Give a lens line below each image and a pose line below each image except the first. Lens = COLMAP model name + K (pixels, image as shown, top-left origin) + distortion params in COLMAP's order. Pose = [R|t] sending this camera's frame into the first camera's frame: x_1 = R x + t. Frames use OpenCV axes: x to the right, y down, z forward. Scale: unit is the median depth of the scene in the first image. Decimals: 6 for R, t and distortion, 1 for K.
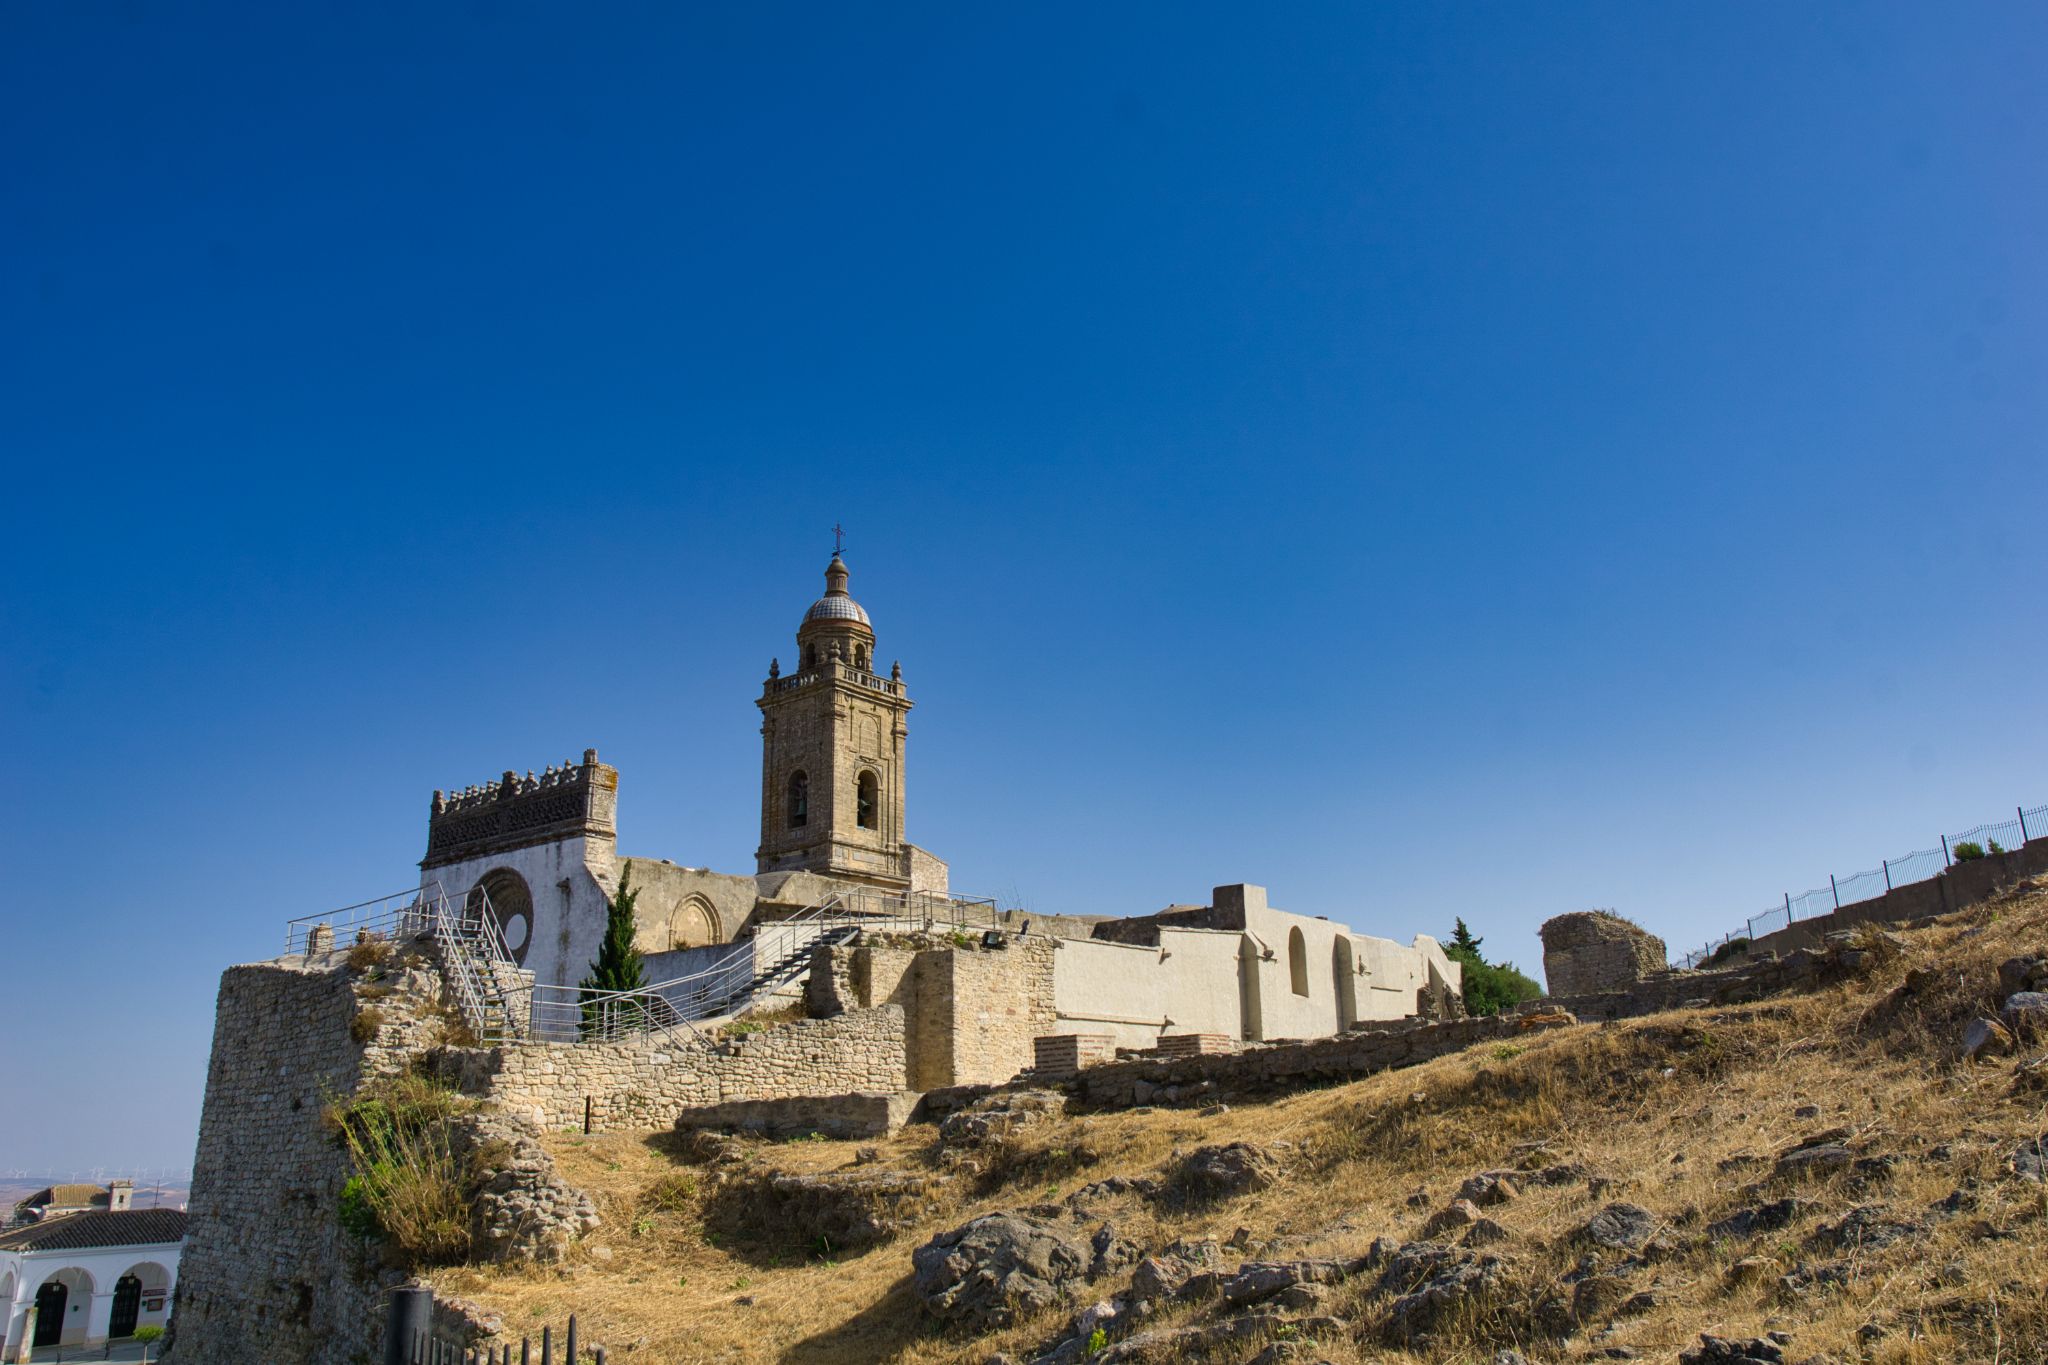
lens RADIAL K [[1436.1, 0, 1024.0], [0, 1436.1, 682.5], [0, 0, 1]] dist [-0.110777, 0.073904]
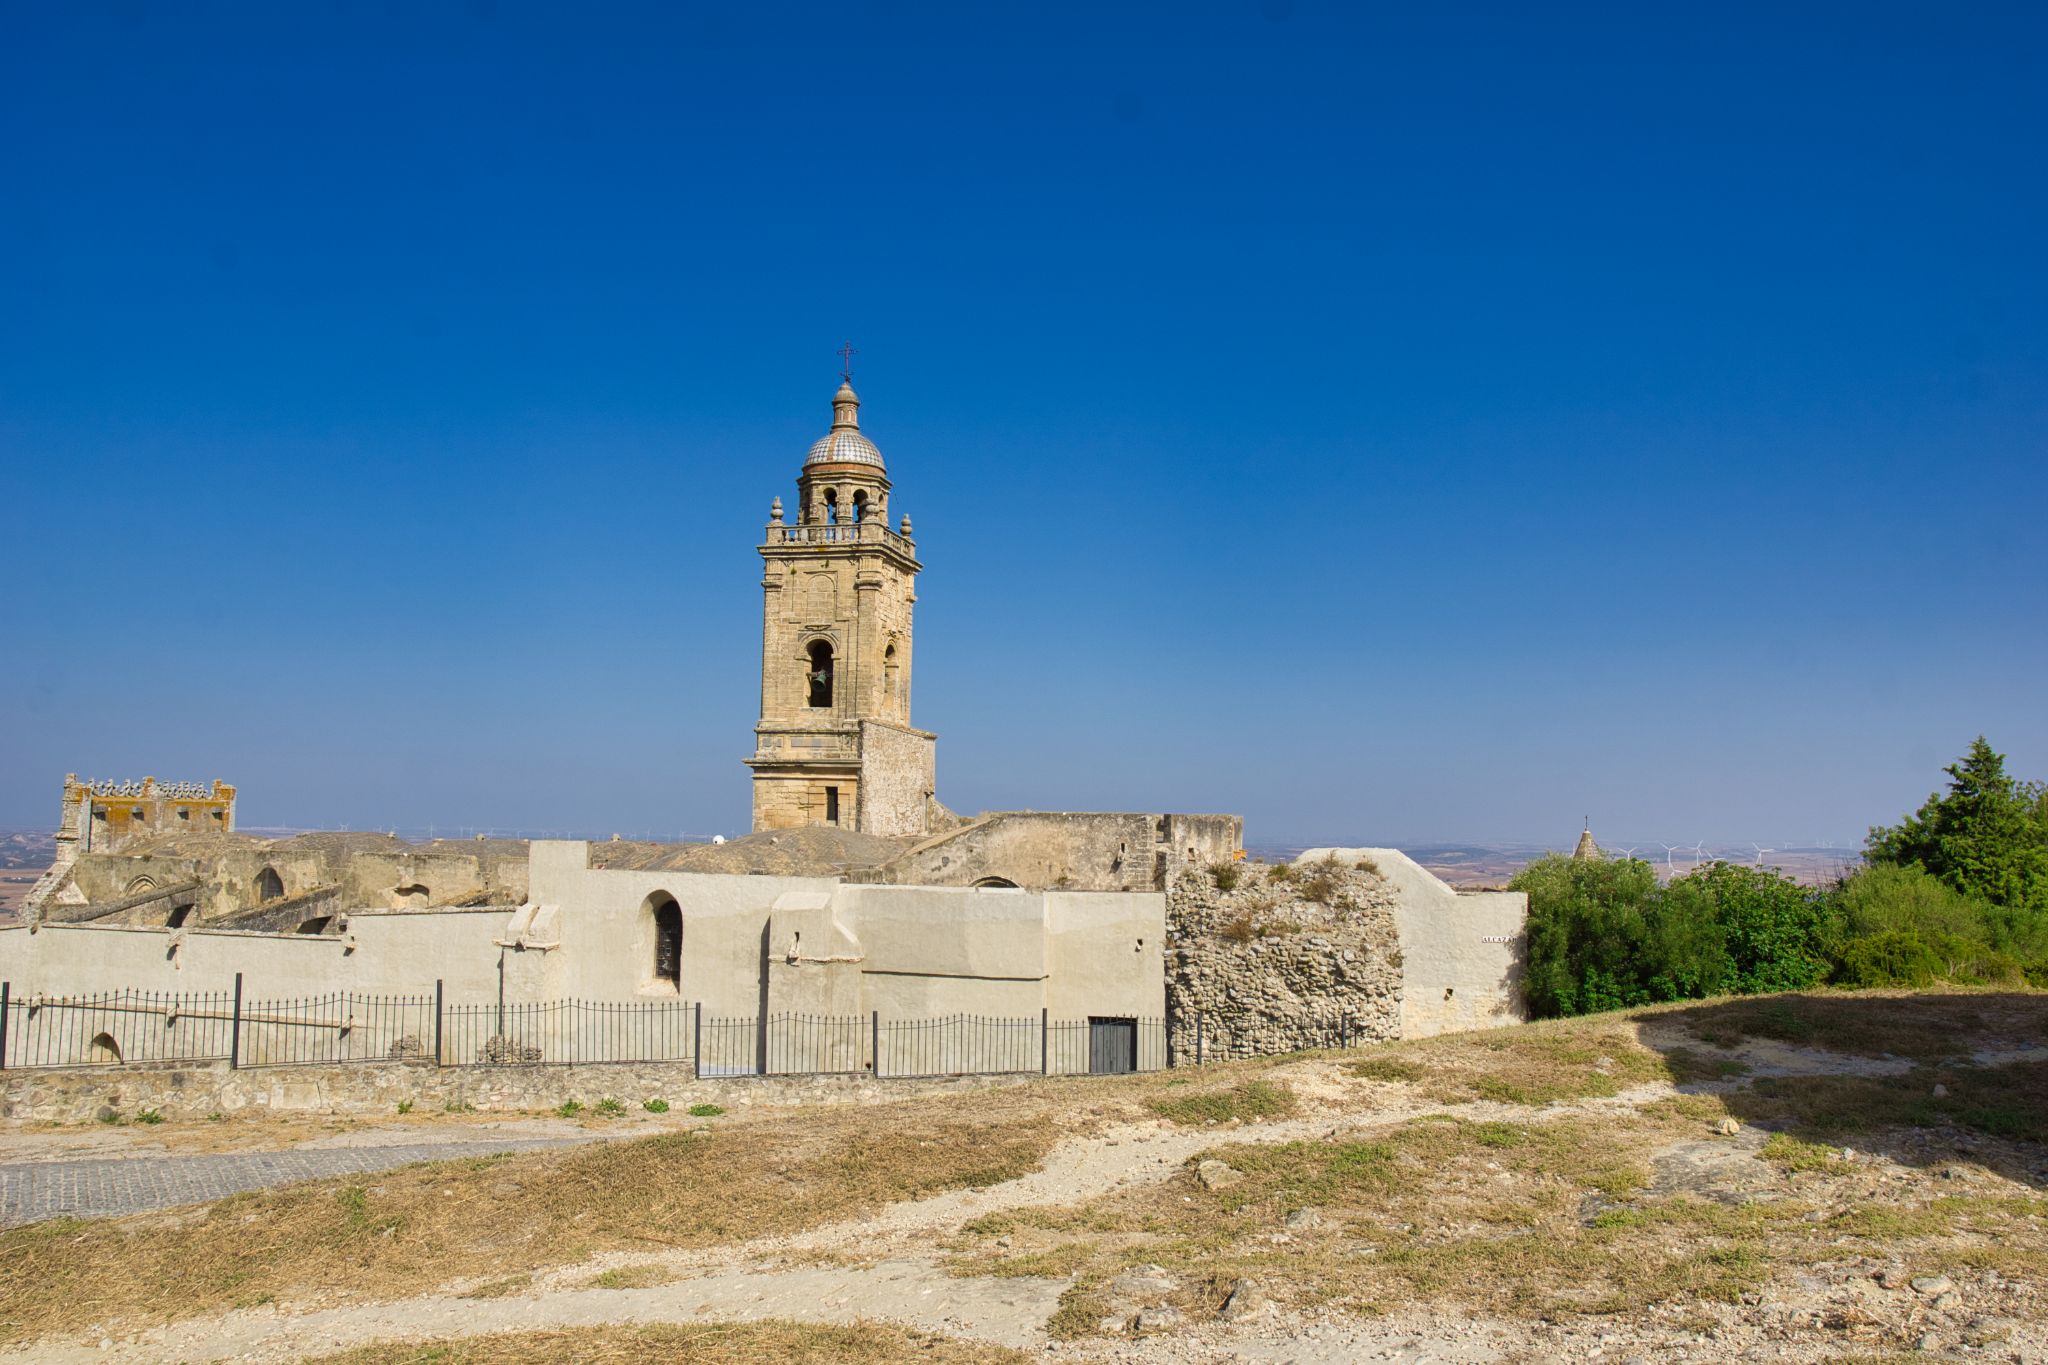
lens RADIAL K [[1436.1, 0, 1024.0], [0, 1436.1, 682.5], [0, 0, 1]] dist [-0.110777, 0.073904]
pose [[0.425226, -0.049696, -0.903722, 0.739716], [0.251067, 0.965783, 0.065026, 0.062351], [0.869568, -0.254545, 0.423153, 0.746221]]
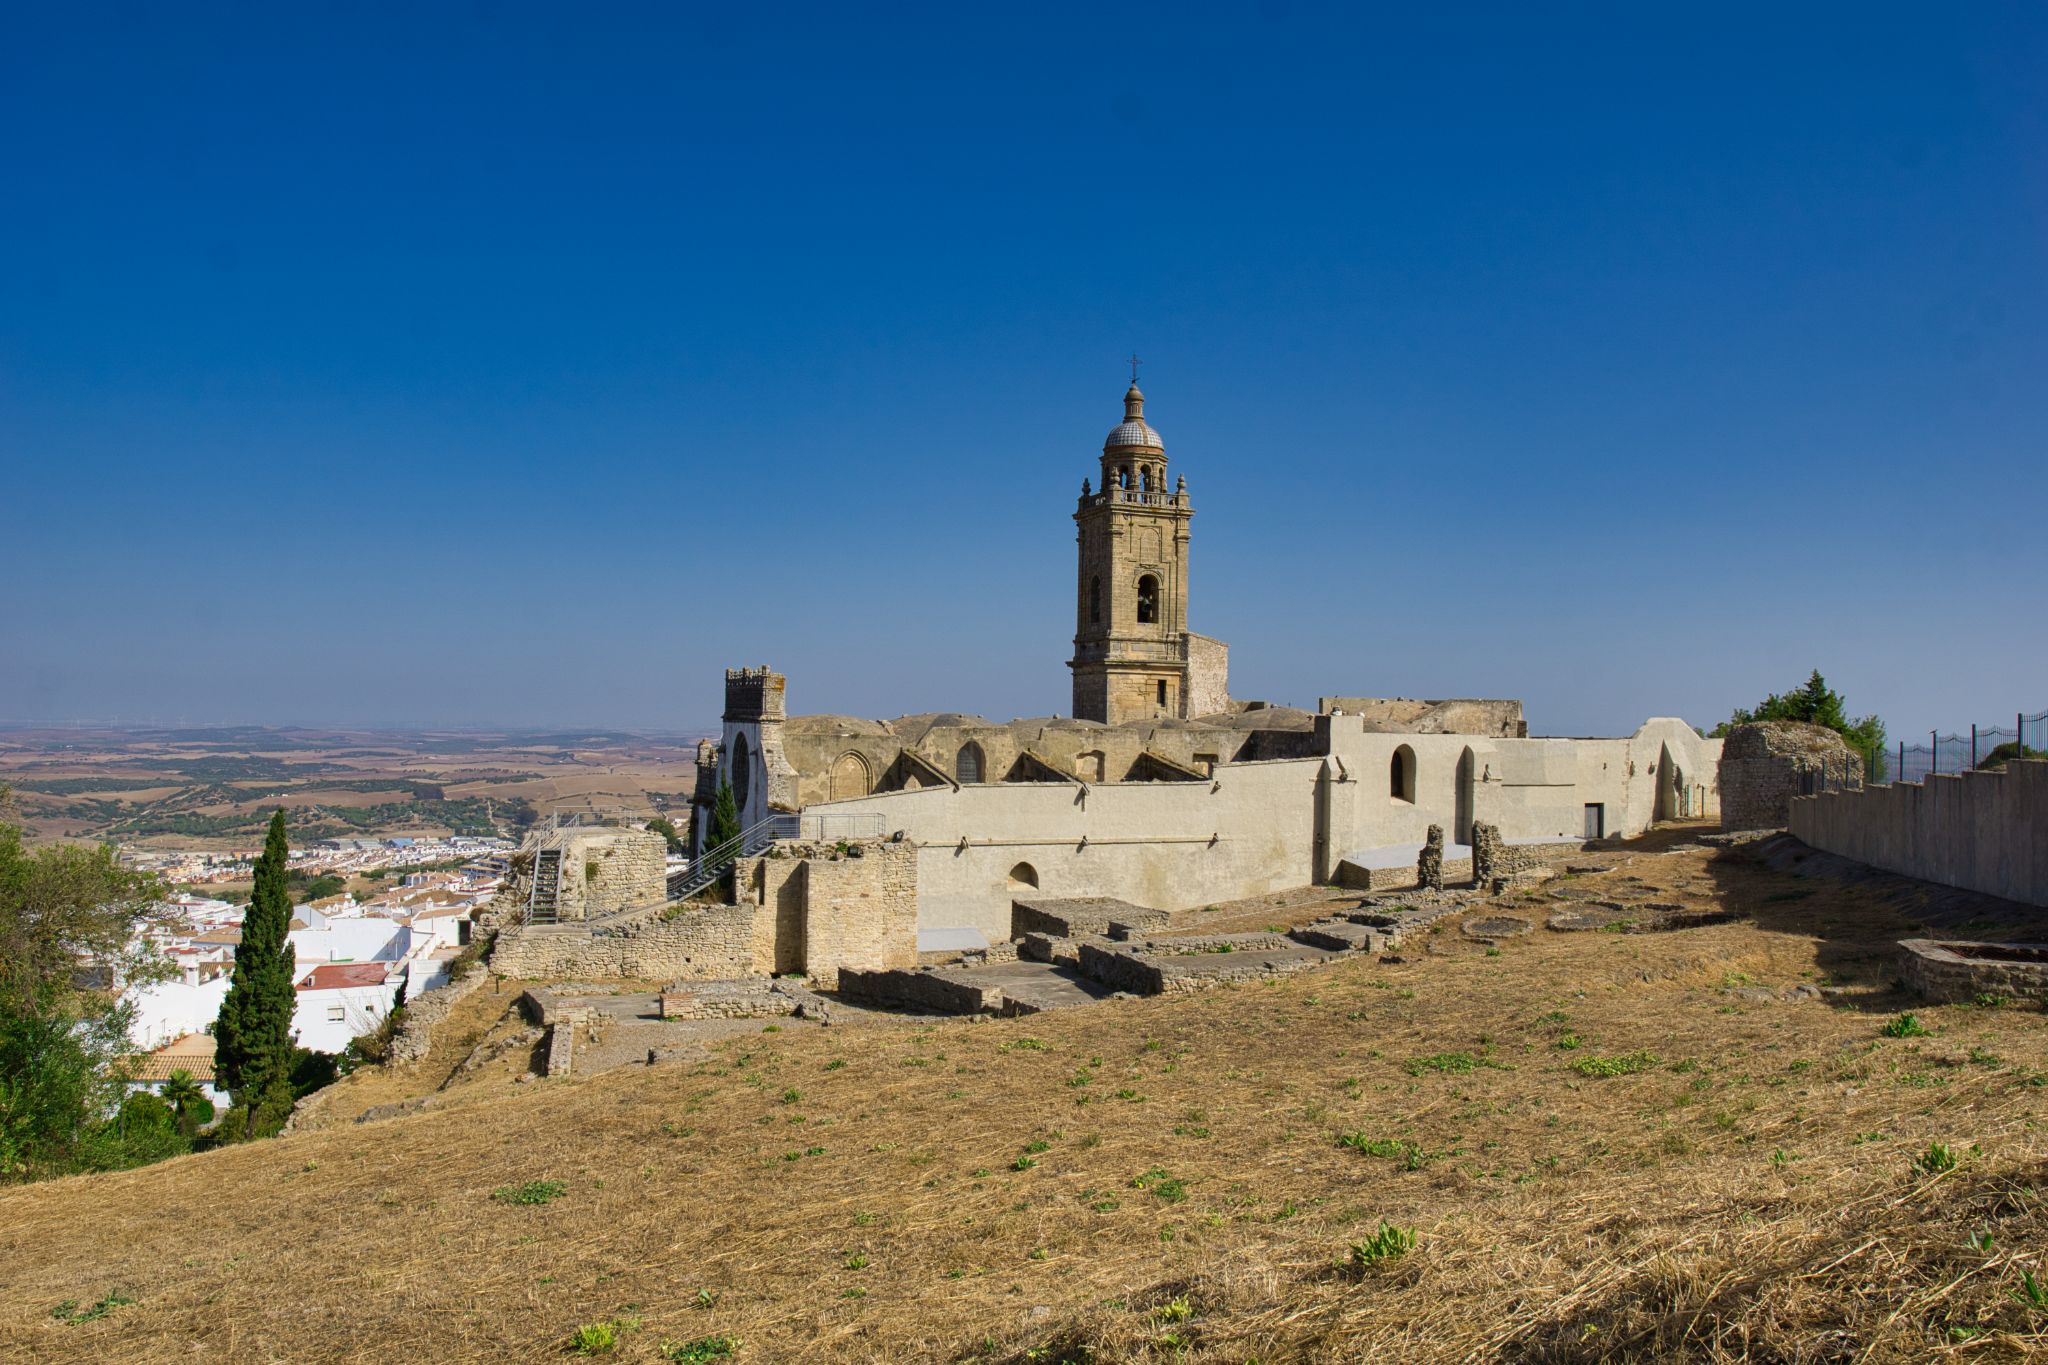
lens RADIAL K [[1436.1, 0, 1024.0], [0, 1436.1, 682.5], [0, 0, 1]] dist [-0.110777, 0.073904]
pose [[0.857352, 0.030601, -0.513821, 0.436262], [0.118532, 0.959666, 0.254935, -0.176833], [0.500897, -0.279473, 0.819144, -0.077791]]
